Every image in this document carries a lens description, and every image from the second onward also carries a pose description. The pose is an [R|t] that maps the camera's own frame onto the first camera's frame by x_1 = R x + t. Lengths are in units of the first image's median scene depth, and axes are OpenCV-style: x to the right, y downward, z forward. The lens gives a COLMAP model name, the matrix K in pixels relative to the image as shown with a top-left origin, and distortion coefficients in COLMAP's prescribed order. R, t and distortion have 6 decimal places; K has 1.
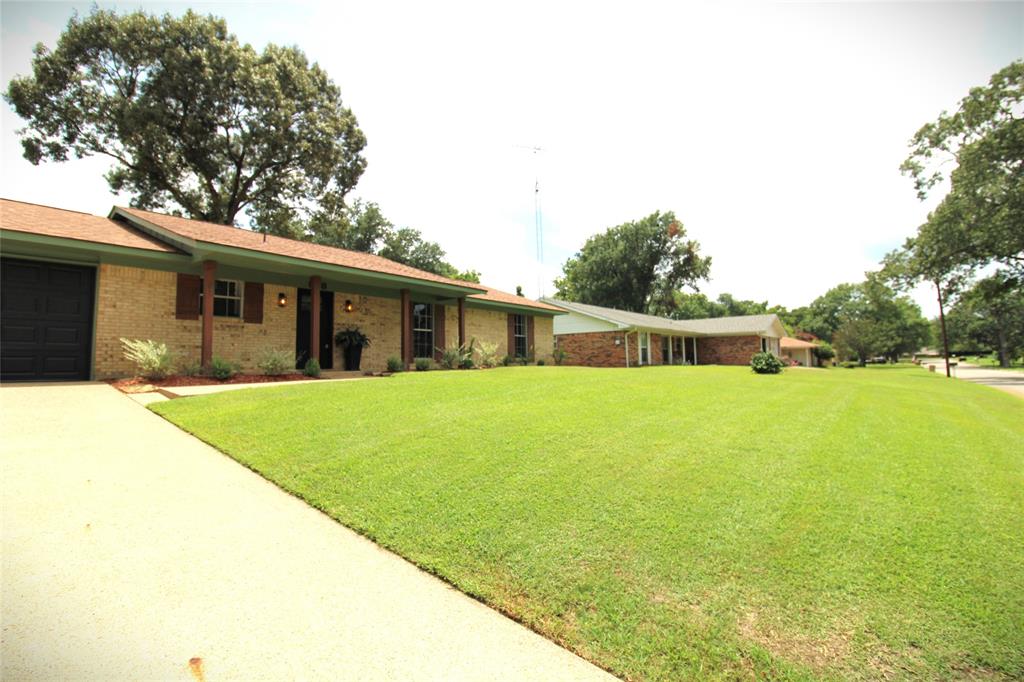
lens RADIAL K [[476.5, 0, 510.4], [0, 476.5, 334.9], [0, 0, 1]] dist [-0.013654, -0.005419]
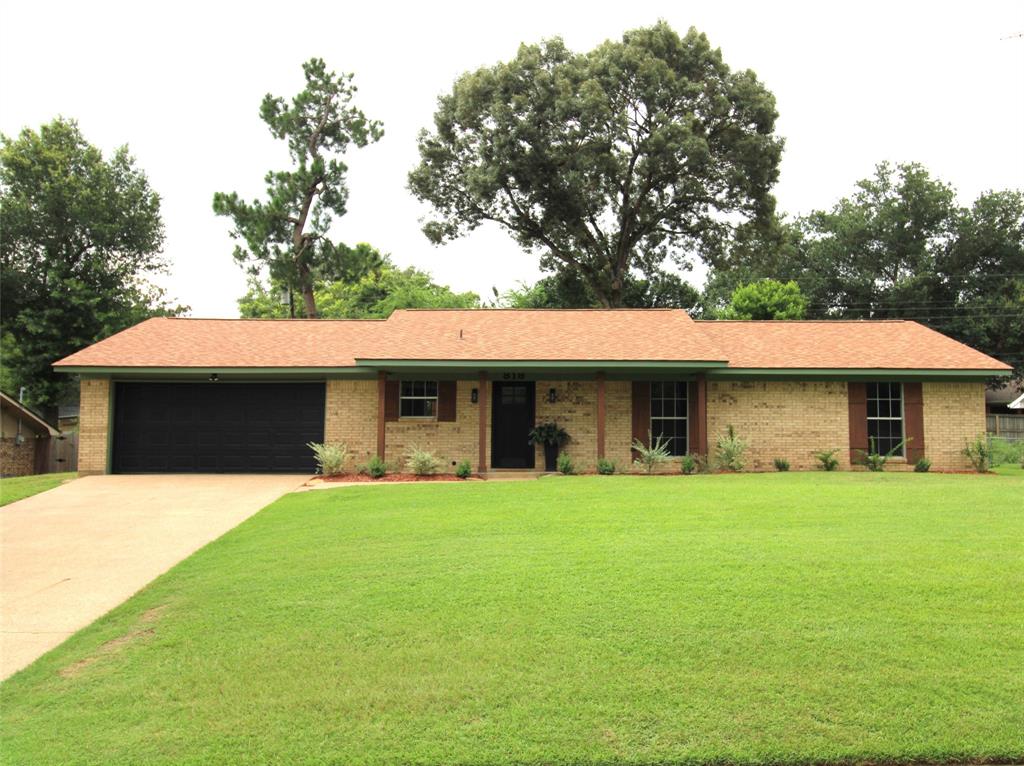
lens RADIAL K [[884.9, 0, 512.0], [0, 884.9, 383.0], [0, 0, 1]] dist [0.001962, 0.000630]
pose [[0.616387, -0.045278, -0.786140, 0.989300], [0.037288, 0.998904, -0.028296, -0.046713], [0.786560, -0.011873, 0.617400, -0.047013]]
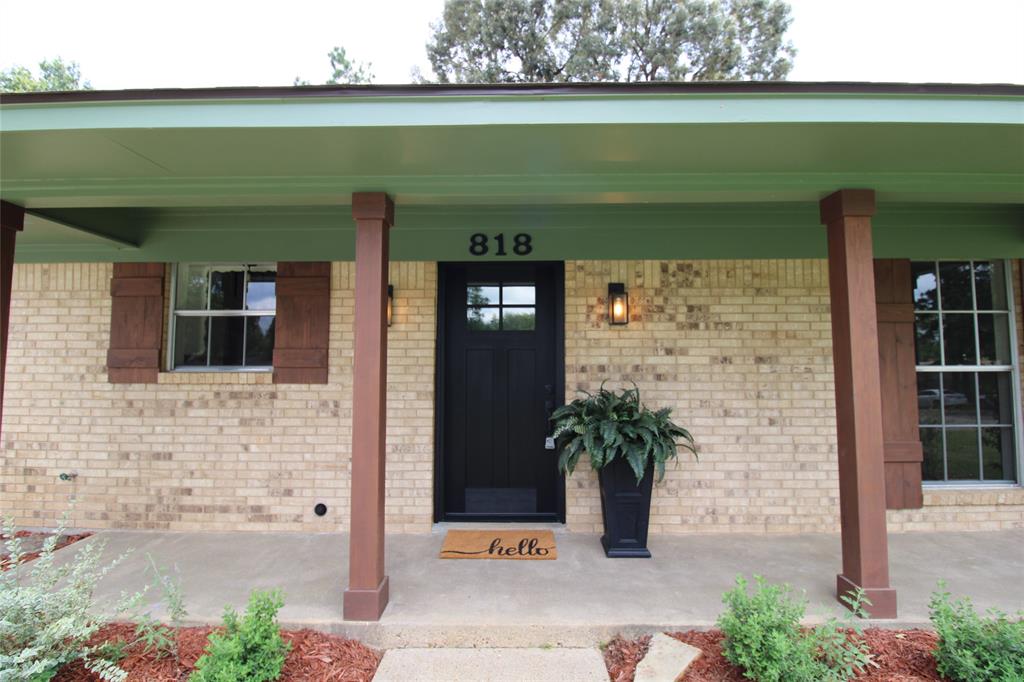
lens RADIAL K [[476.5, 0, 510.4], [0, 476.5, 334.9], [0, 0, 1]] dist [-0.013654, -0.005419]
pose [[0.612228, -0.054696, -0.788787, -0.178096], [0.041504, 0.998452, -0.037020, -0.038767], [0.789591, -0.010074, 0.613551, 0.882850]]
